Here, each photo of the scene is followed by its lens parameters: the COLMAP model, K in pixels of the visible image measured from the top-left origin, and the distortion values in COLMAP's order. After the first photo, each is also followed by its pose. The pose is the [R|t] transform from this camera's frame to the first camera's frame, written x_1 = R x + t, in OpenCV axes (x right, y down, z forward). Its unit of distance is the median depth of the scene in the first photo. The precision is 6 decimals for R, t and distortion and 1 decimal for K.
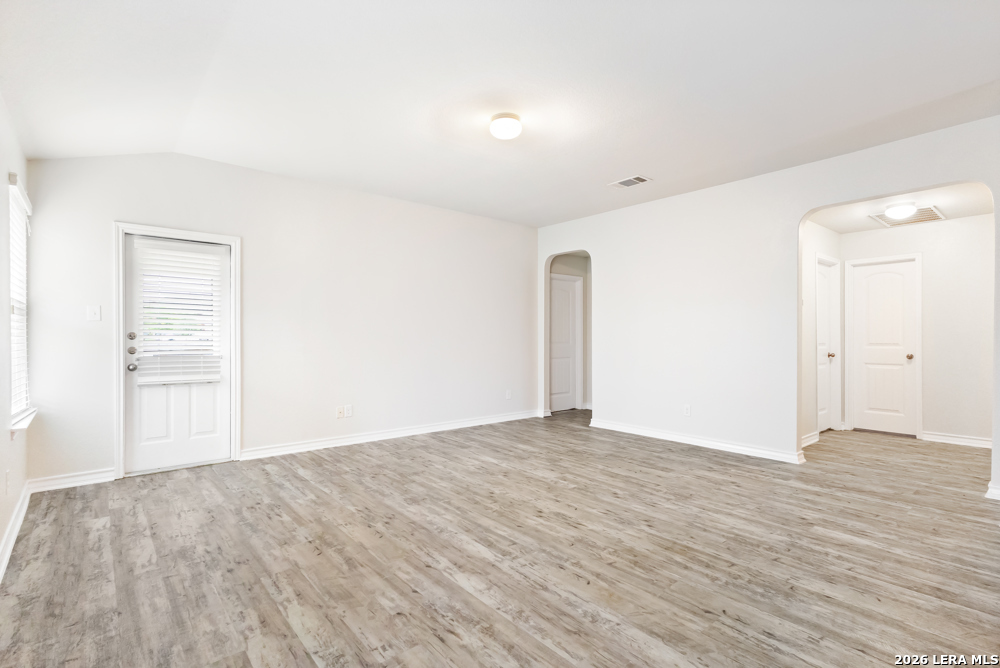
lens RADIAL K [[466.5, 0, 495.3], [0, 466.5, 354.4], [0, 0, 1]] dist [0.002159, 0.000878]
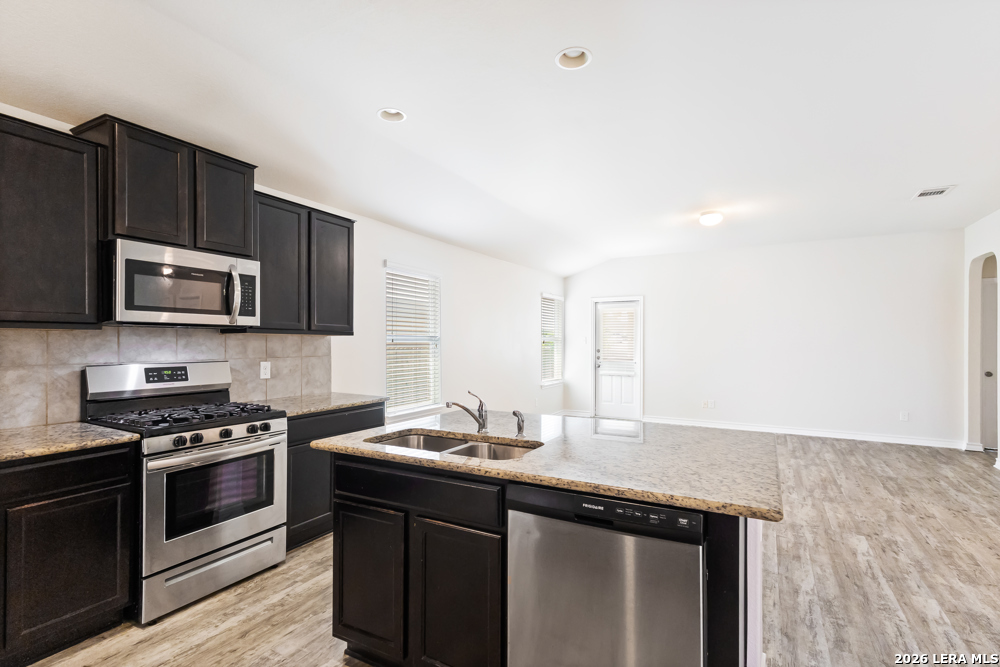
lens RADIAL K [[466.5, 0, 501.0], [0, 466.5, 339.4], [0, 0, 1]] dist [0.002159, 0.000878]
pose [[0.350771, -0.008536, -0.936423, 1.140718], [-0.039482, 0.998935, -0.023895, -0.025181], [0.935629, 0.045354, 0.350060, -0.155885]]
